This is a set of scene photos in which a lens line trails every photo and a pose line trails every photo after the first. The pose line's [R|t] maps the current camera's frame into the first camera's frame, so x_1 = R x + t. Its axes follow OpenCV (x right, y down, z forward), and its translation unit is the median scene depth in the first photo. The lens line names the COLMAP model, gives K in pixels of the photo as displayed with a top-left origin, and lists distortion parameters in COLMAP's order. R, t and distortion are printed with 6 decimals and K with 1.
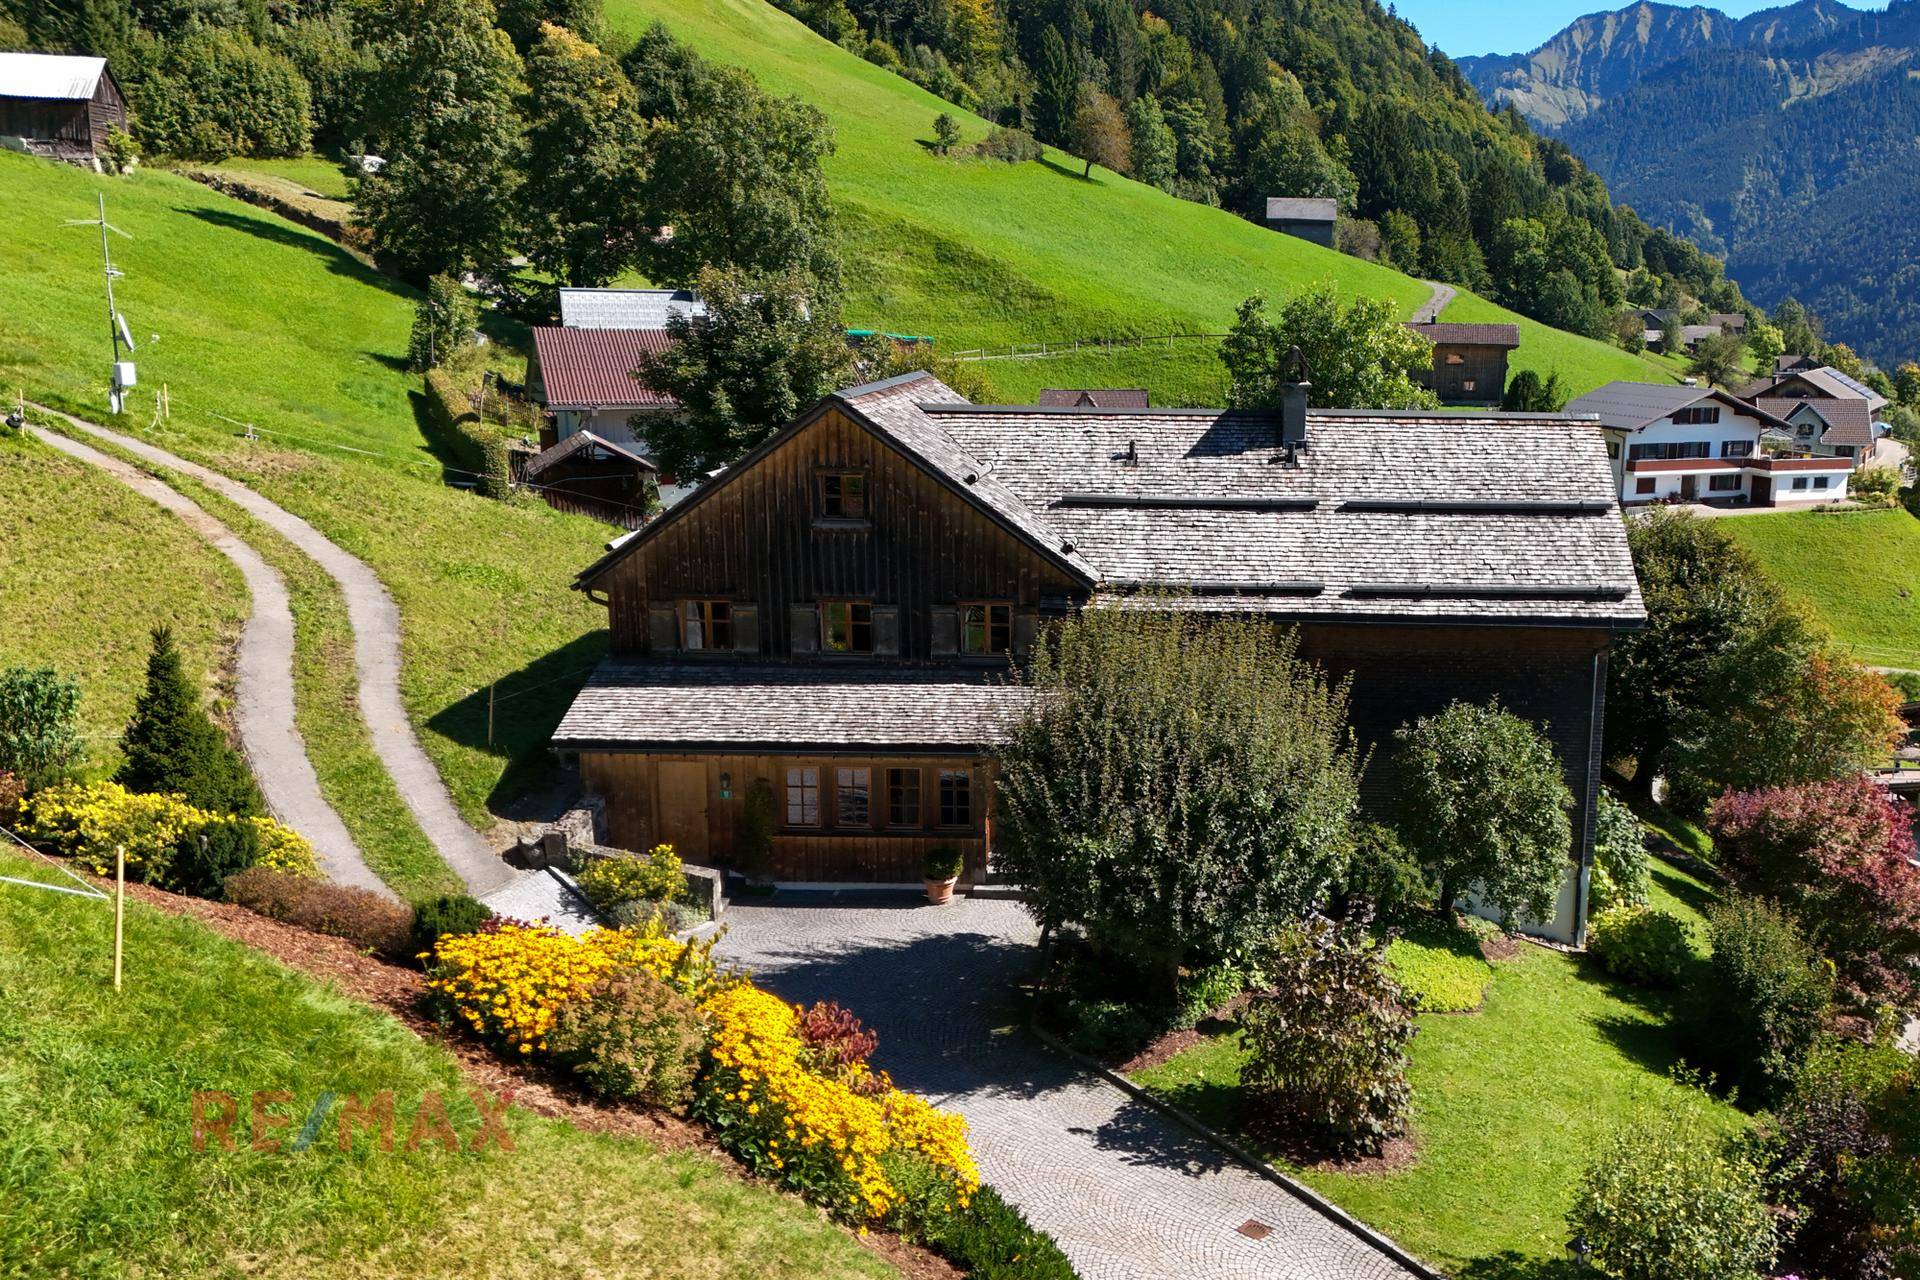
lens RADIAL K [[1825.9, 0, 1082.4], [0, 1825.9, 623.6], [0, 0, 1]] dist [0.047061, 0.000000]
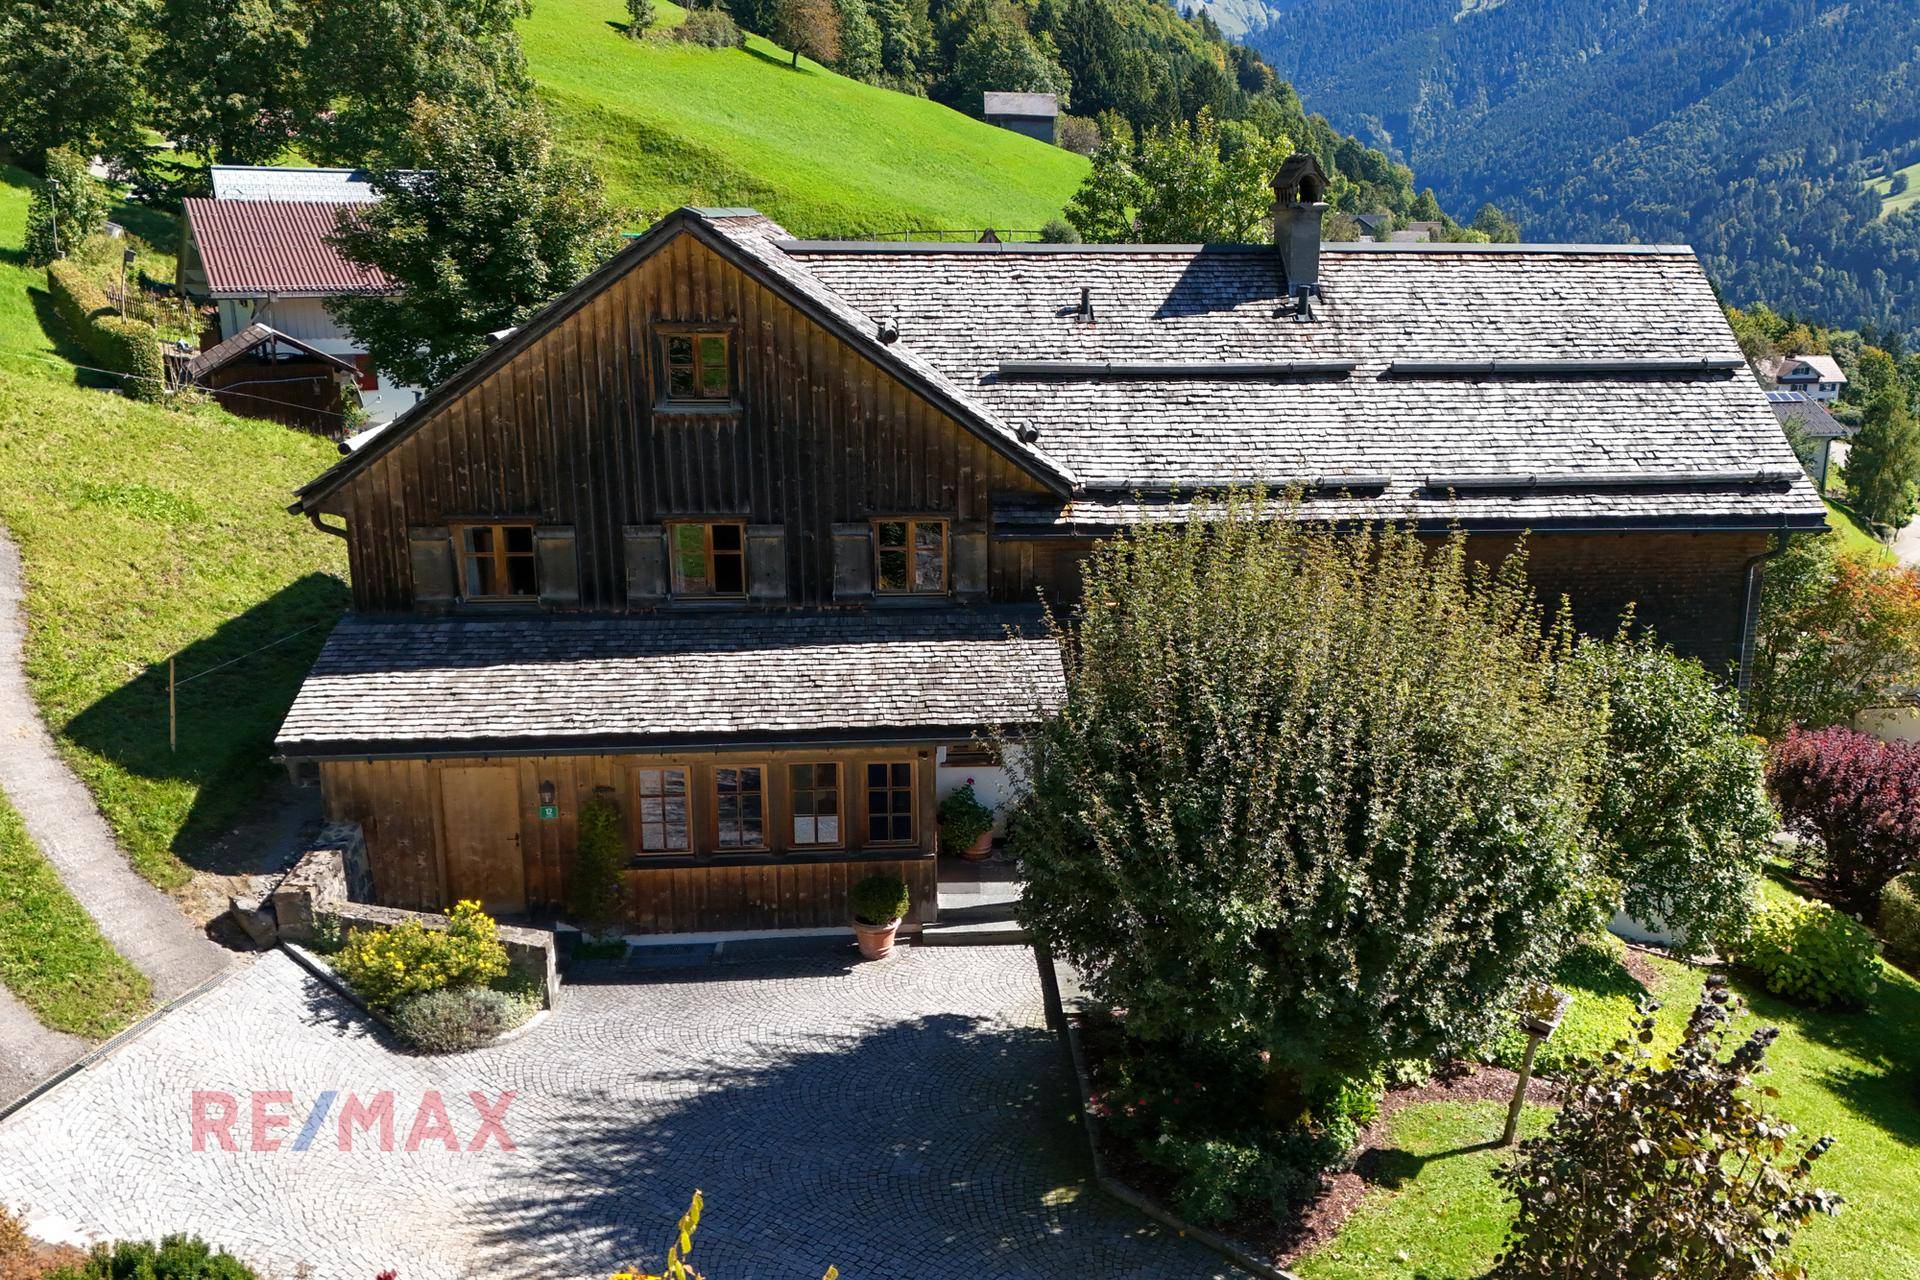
lens RADIAL K [[1825.9, 0, 994.3], [0, 1825.9, 648.1], [0, 0, 1]] dist [0.047061, 0.000000]
pose [[0.992314, -0.034059, 0.118964, -0.098615], [0.027414, 0.997995, 0.057055, -0.000645], [-0.120668, -0.053356, 0.991258, 0.283807]]
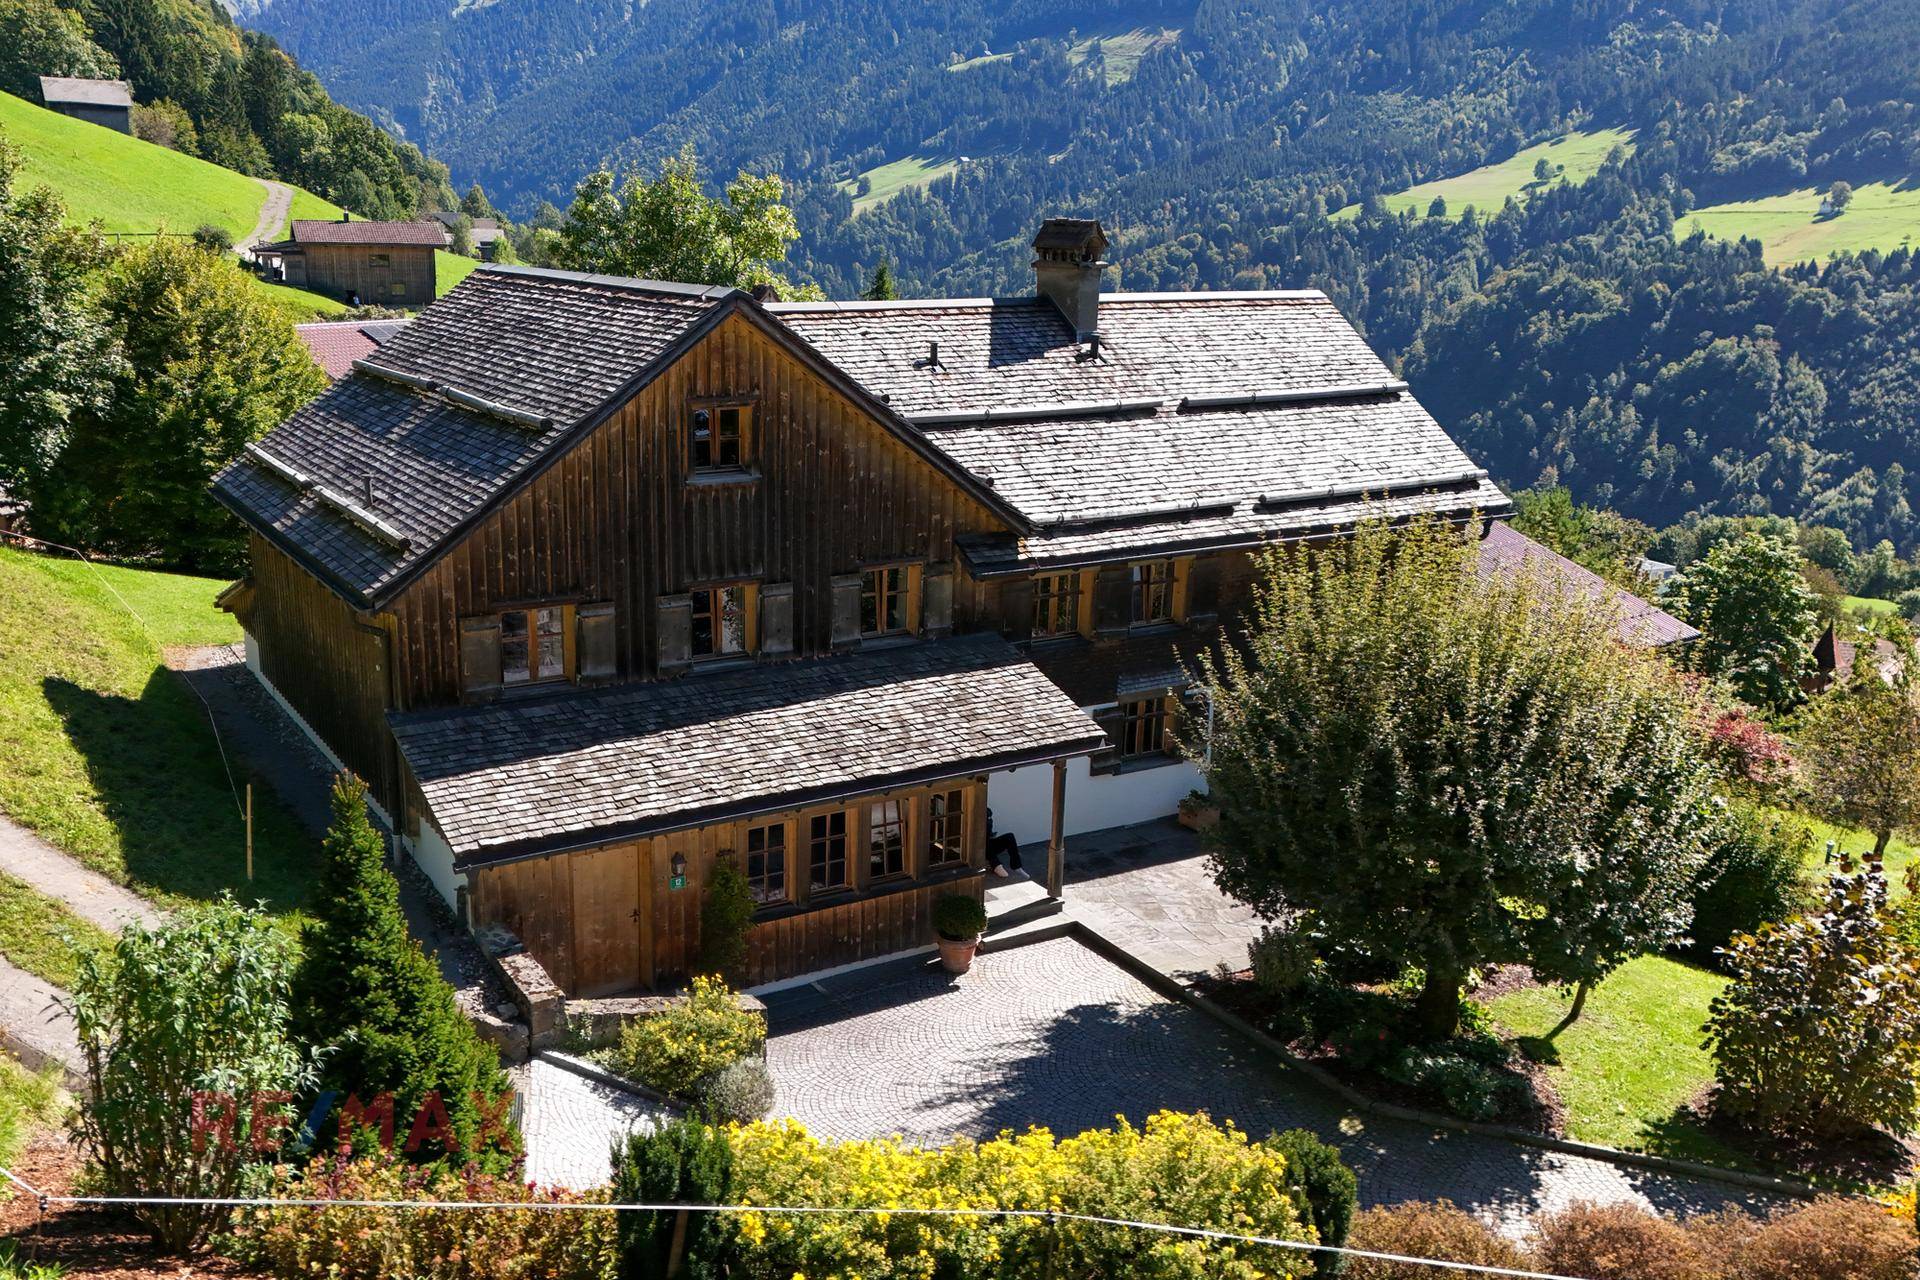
lens RADIAL K [[1825.9, 0, 866.3], [0, 1825.9, 647.0], [0, 0, 1]] dist [0.047061, 0.000000]
pose [[0.837081, -0.132637, 0.530757, -0.432616], [0.100331, 0.990930, 0.089399, -0.043054], [-0.537800, -0.021583, 0.842796, 0.347098]]
